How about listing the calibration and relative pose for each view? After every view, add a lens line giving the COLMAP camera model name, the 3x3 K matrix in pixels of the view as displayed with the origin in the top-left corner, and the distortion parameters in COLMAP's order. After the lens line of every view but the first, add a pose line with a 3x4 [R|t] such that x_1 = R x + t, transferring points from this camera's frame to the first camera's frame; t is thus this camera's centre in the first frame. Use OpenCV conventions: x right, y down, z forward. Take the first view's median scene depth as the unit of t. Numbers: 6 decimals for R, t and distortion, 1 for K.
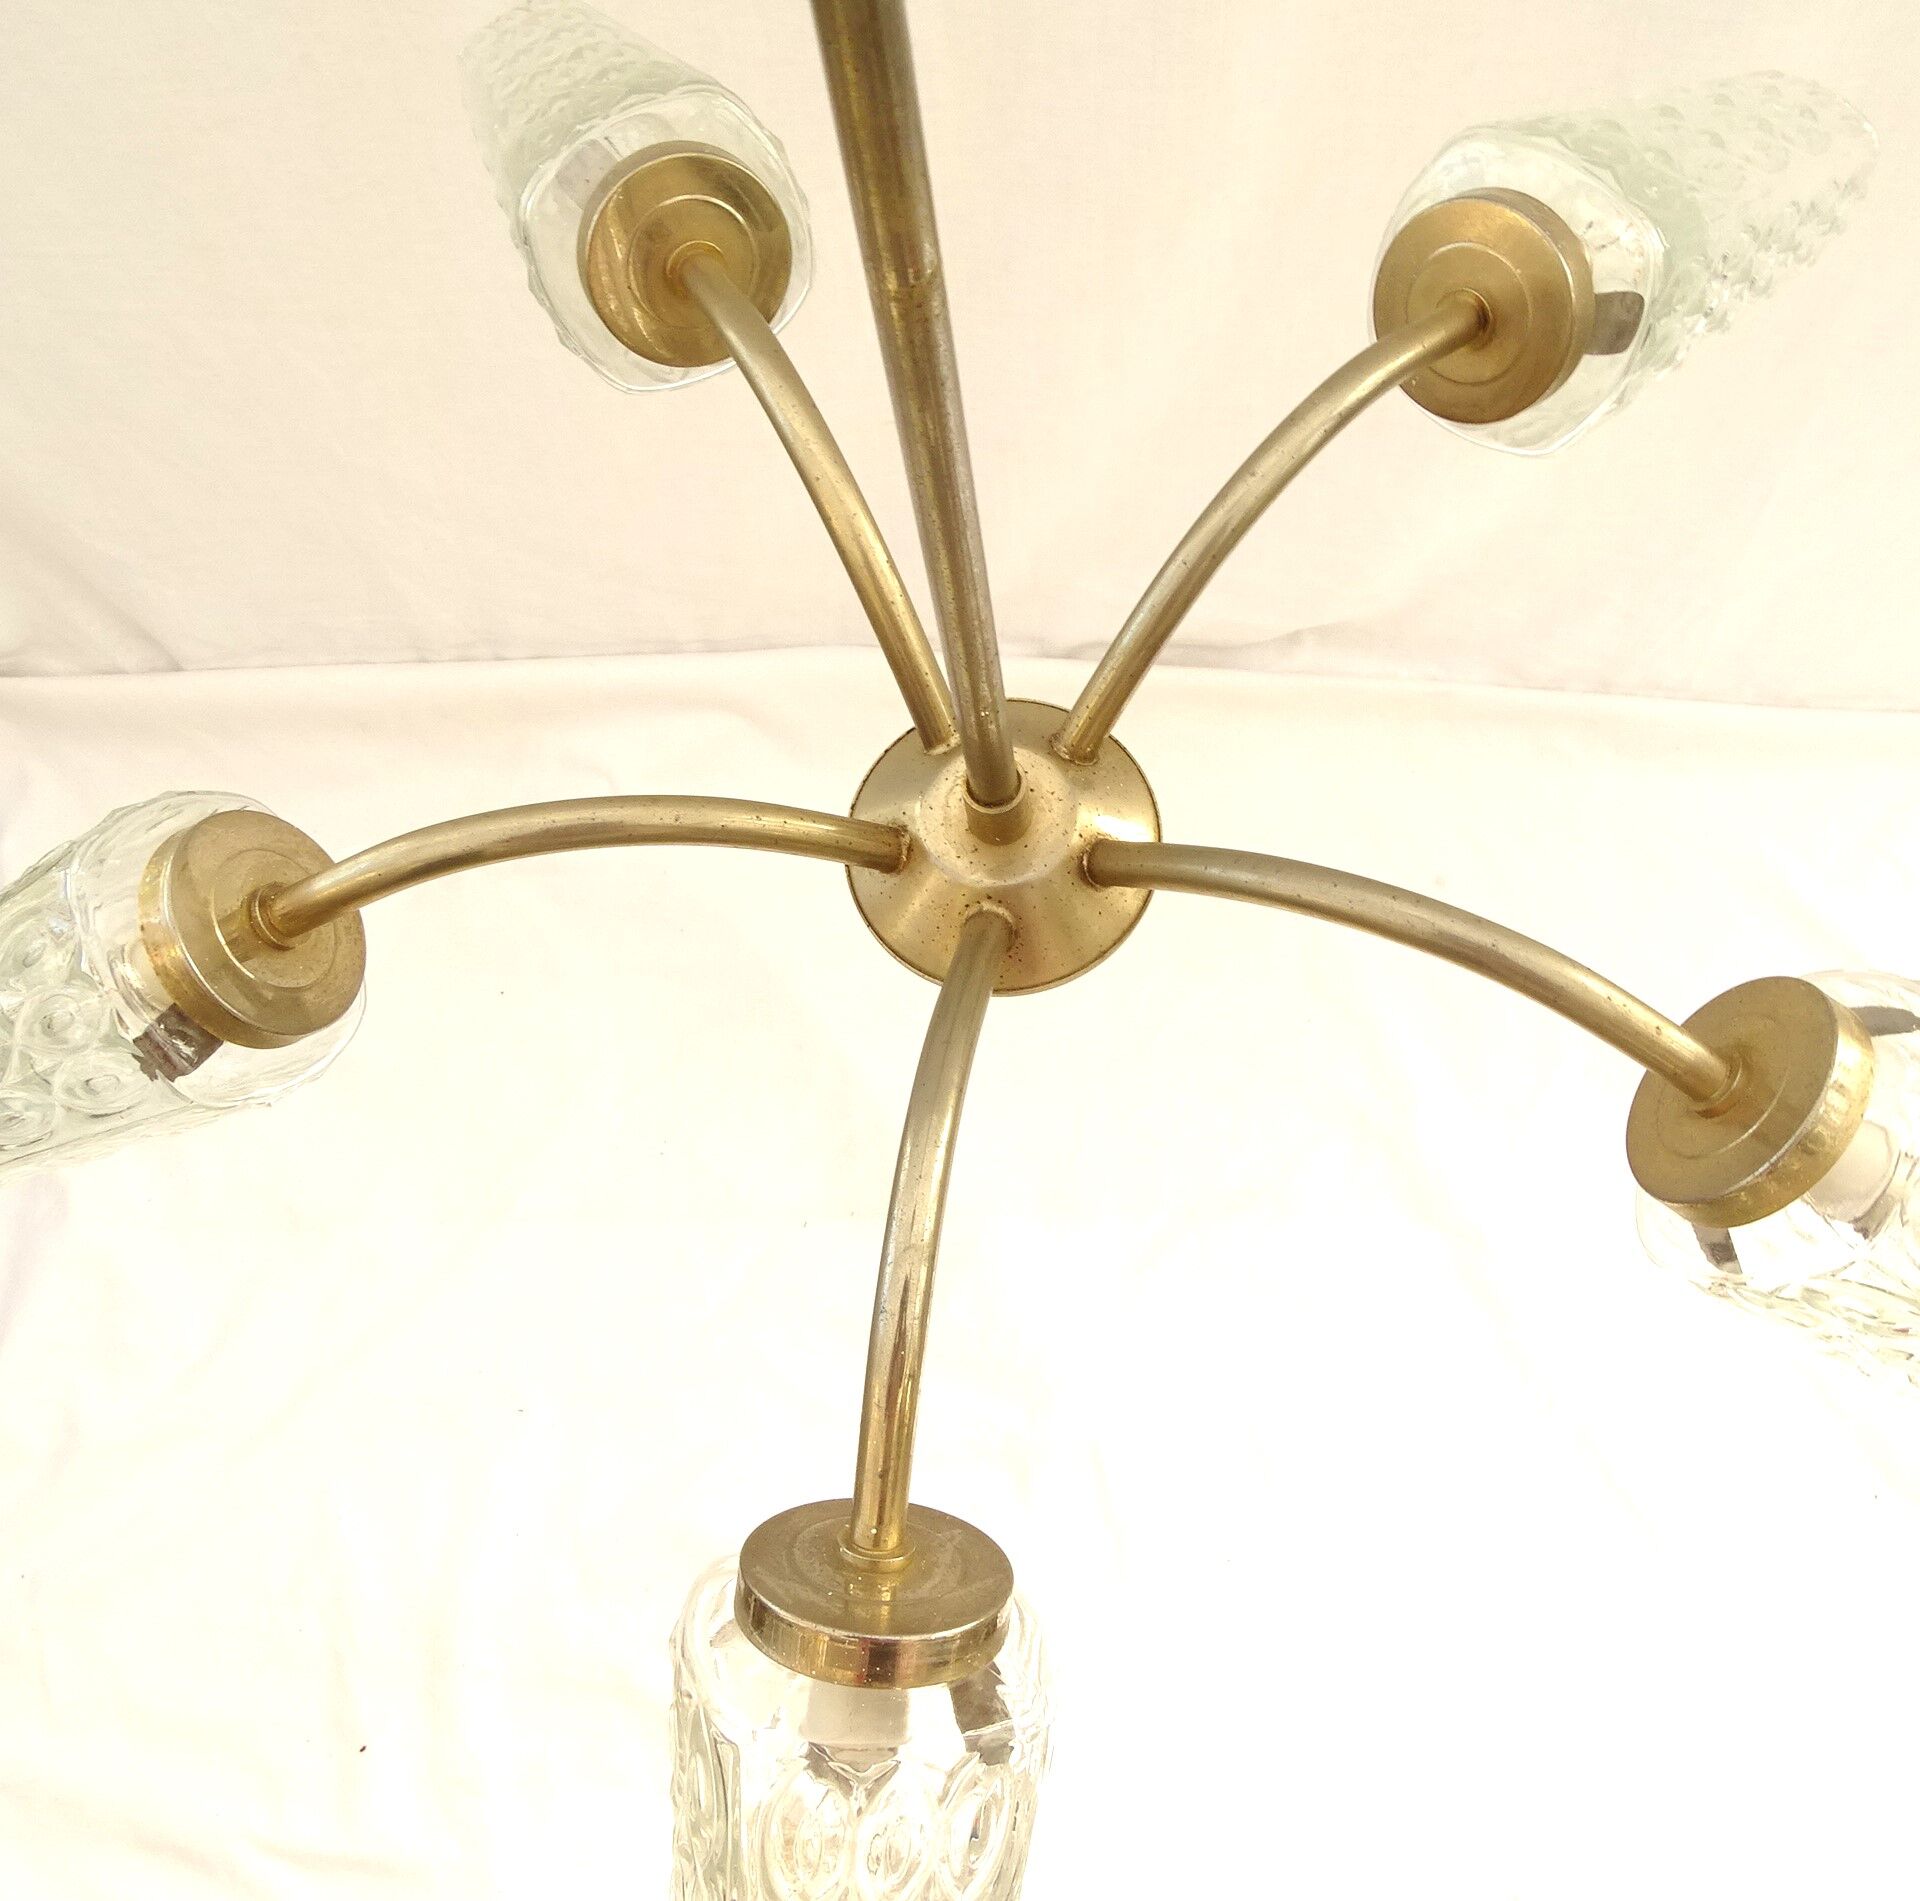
lens RADIAL K [[1838.2, 0, 961.4], [0, 1838.2, 969.6], [0, 0, 1]] dist [0.002422, -0.020054]
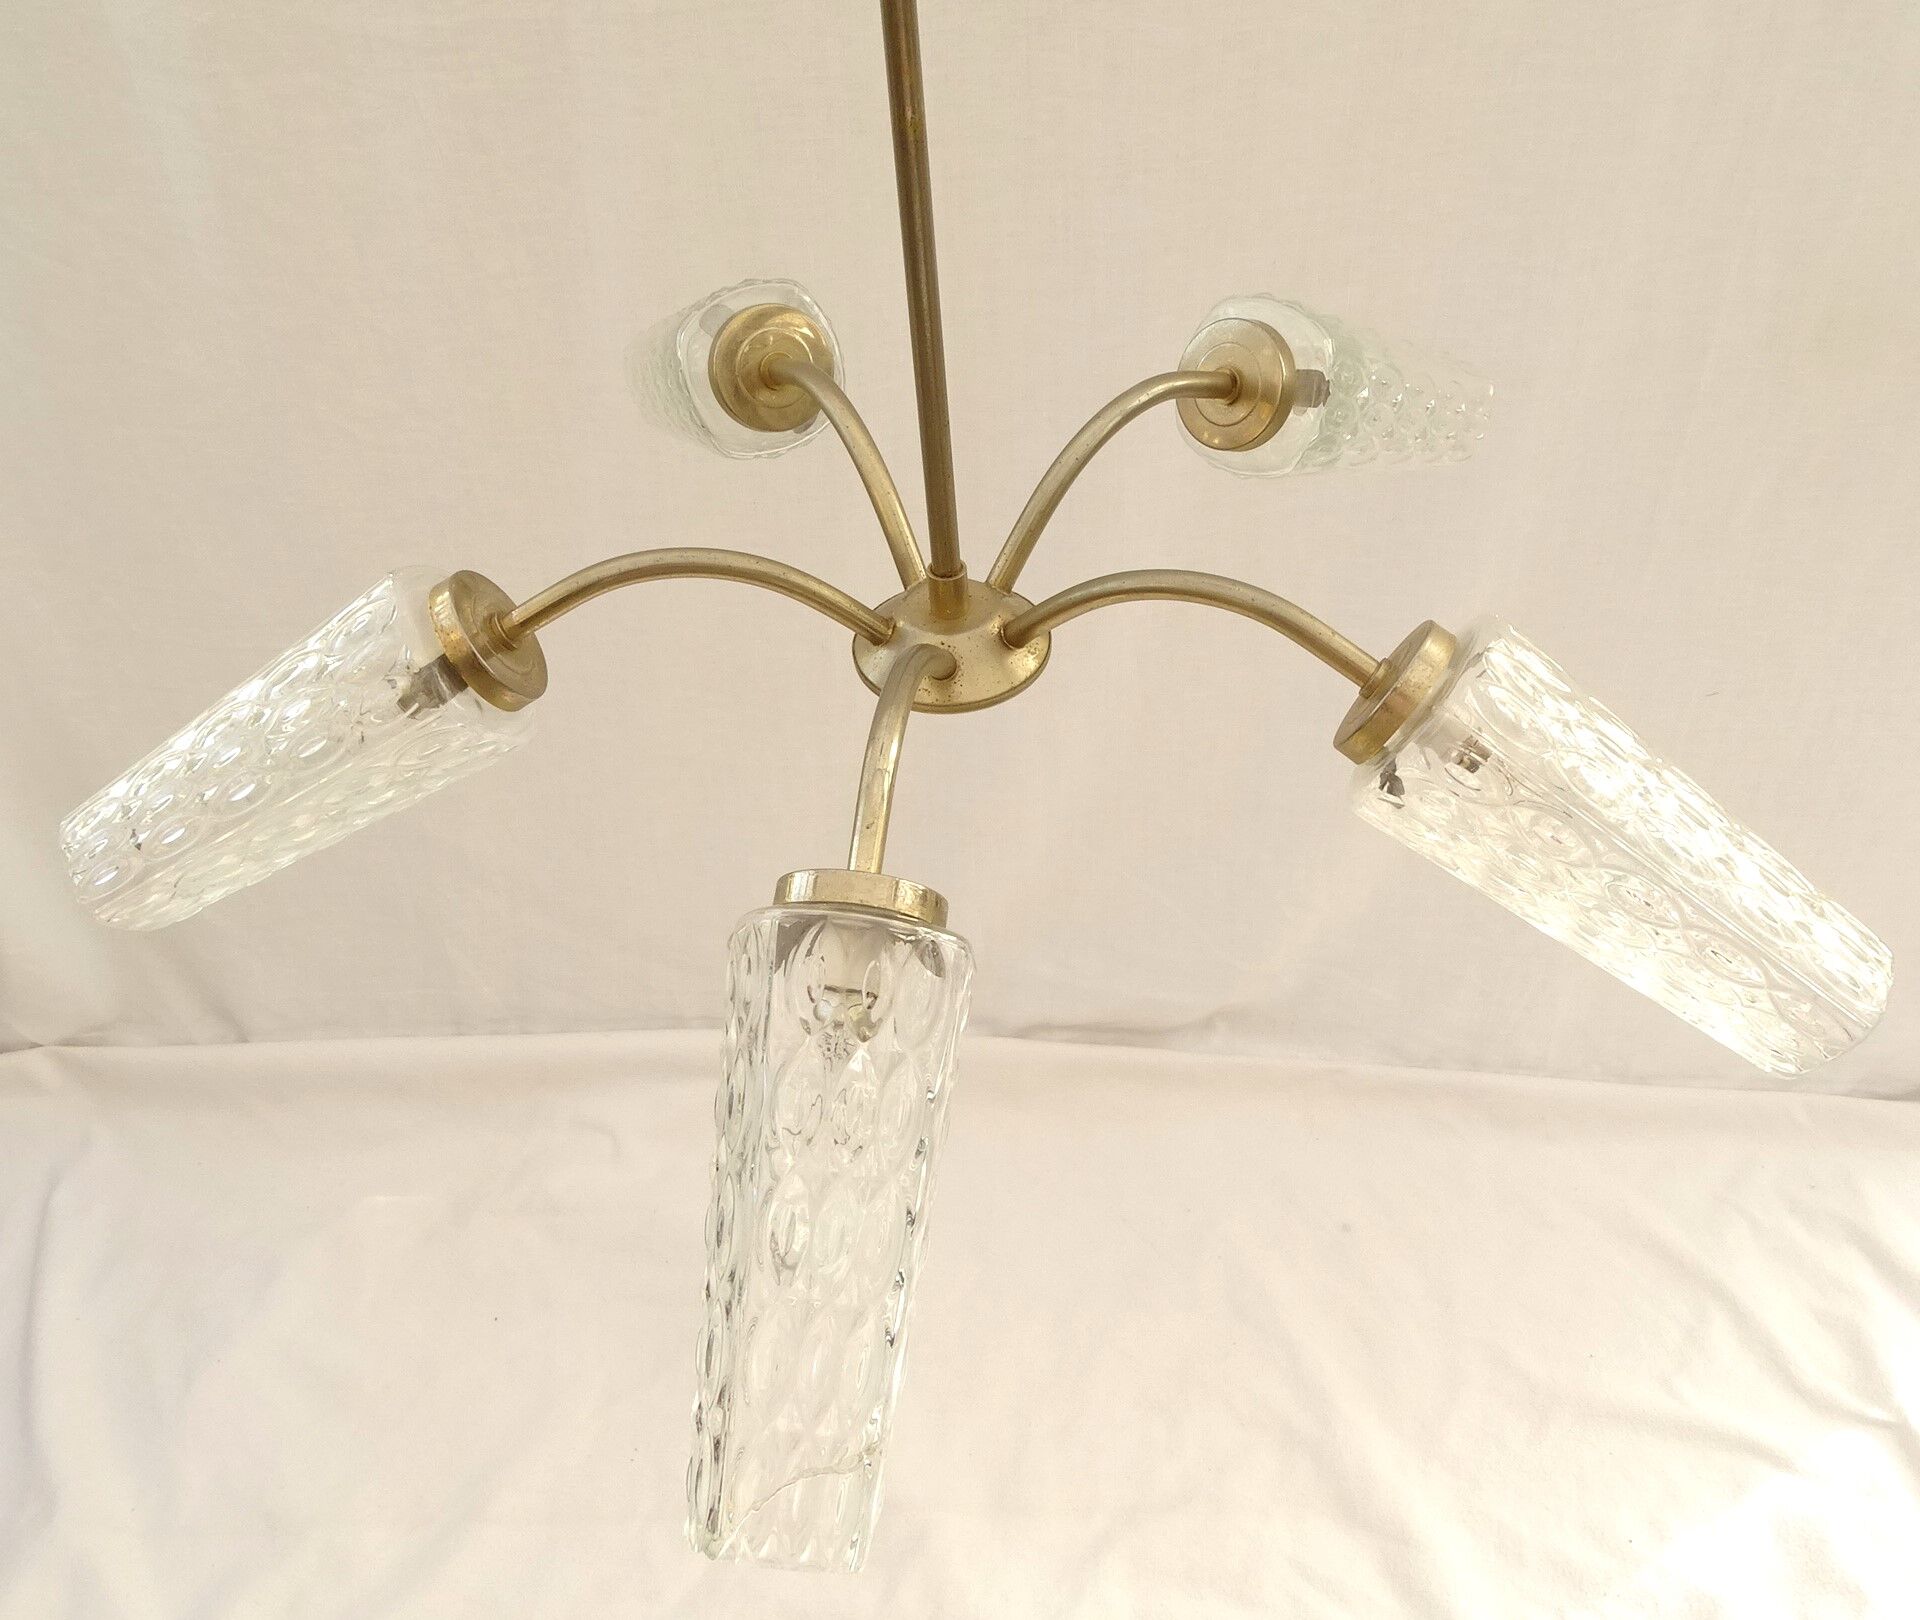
lens RADIAL K [[1798.1, 0, 960.1], [0, 1798.1, 839.4], [0, 0, 1]] dist [-0.005979, -0.015004]
pose [[0.999621, 0.023790, 0.013880, 0.011975], [-0.015913, 0.910152, -0.413968, 0.751822], [-0.022481, 0.413590, 0.910185, -0.358607]]
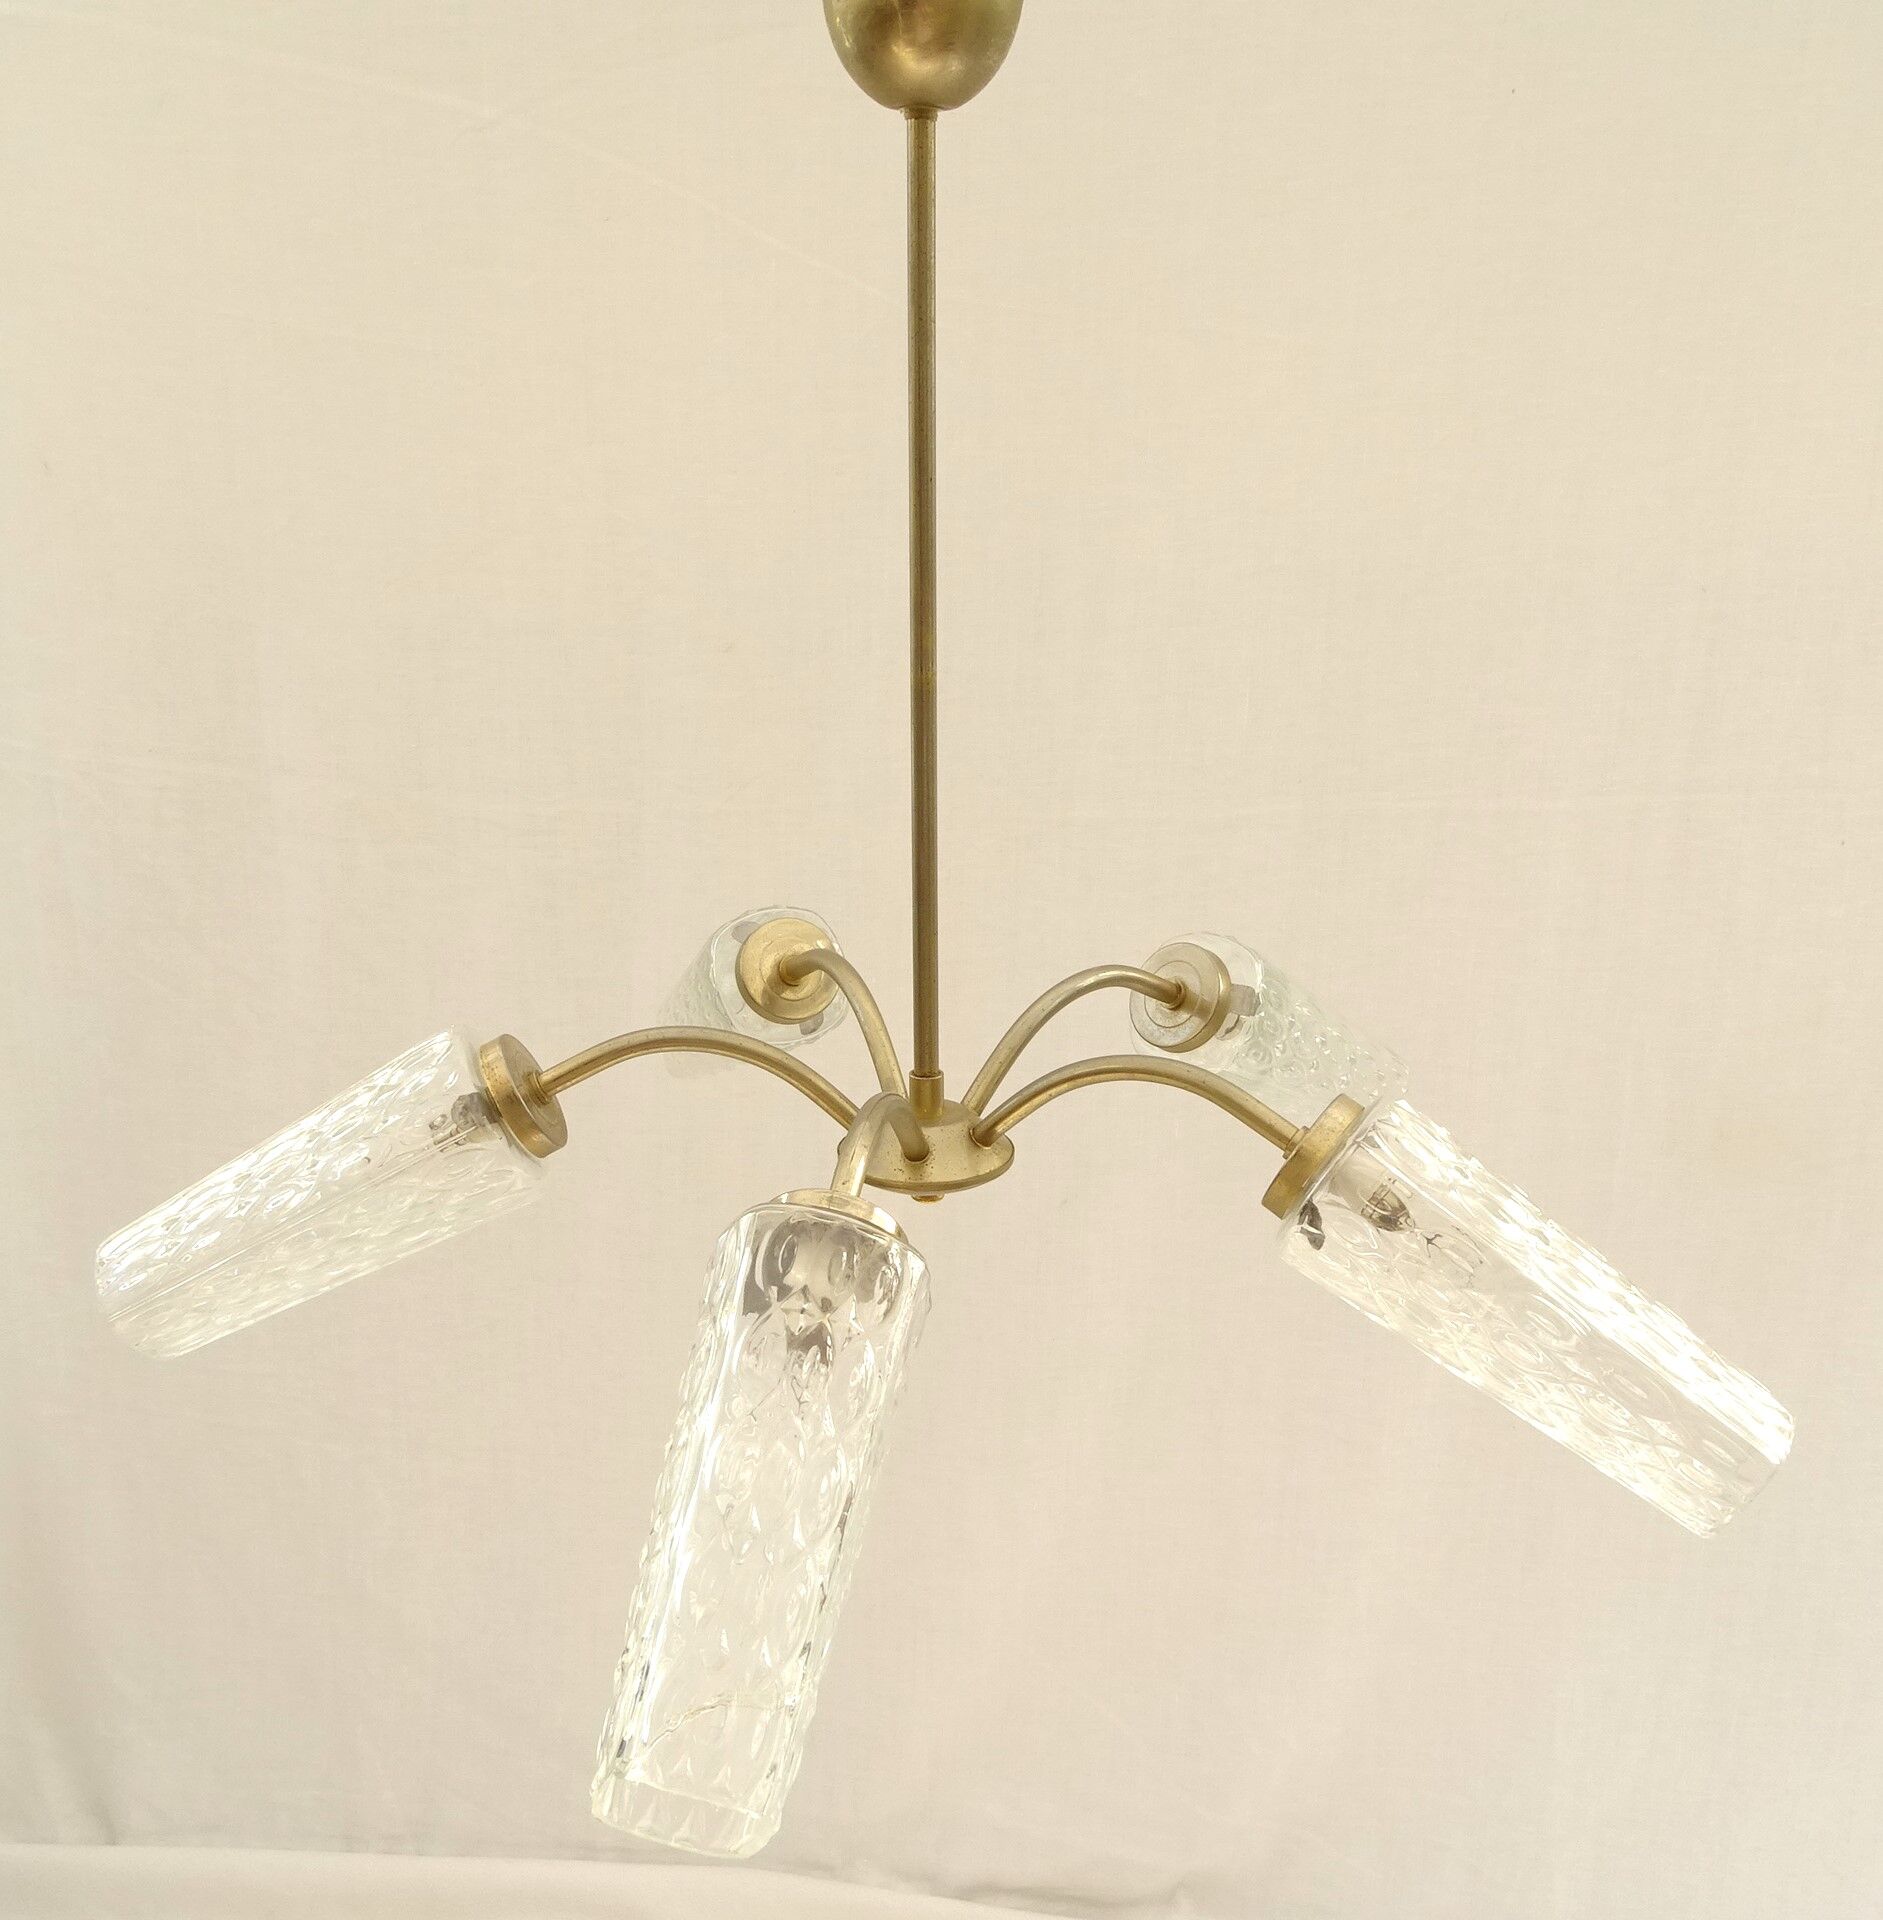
lens RADIAL K [[1799.4, 0, 941.5], [0, 1799.4, 960.0], [0, 0, 1]] dist [-0.004028, -0.026077]
pose [[0.995460, 0.093723, -0.016608, 0.050524], [-0.069347, 0.594609, -0.801019, 1.262085], [-0.065198, 0.798534, 0.598408, -0.207028]]
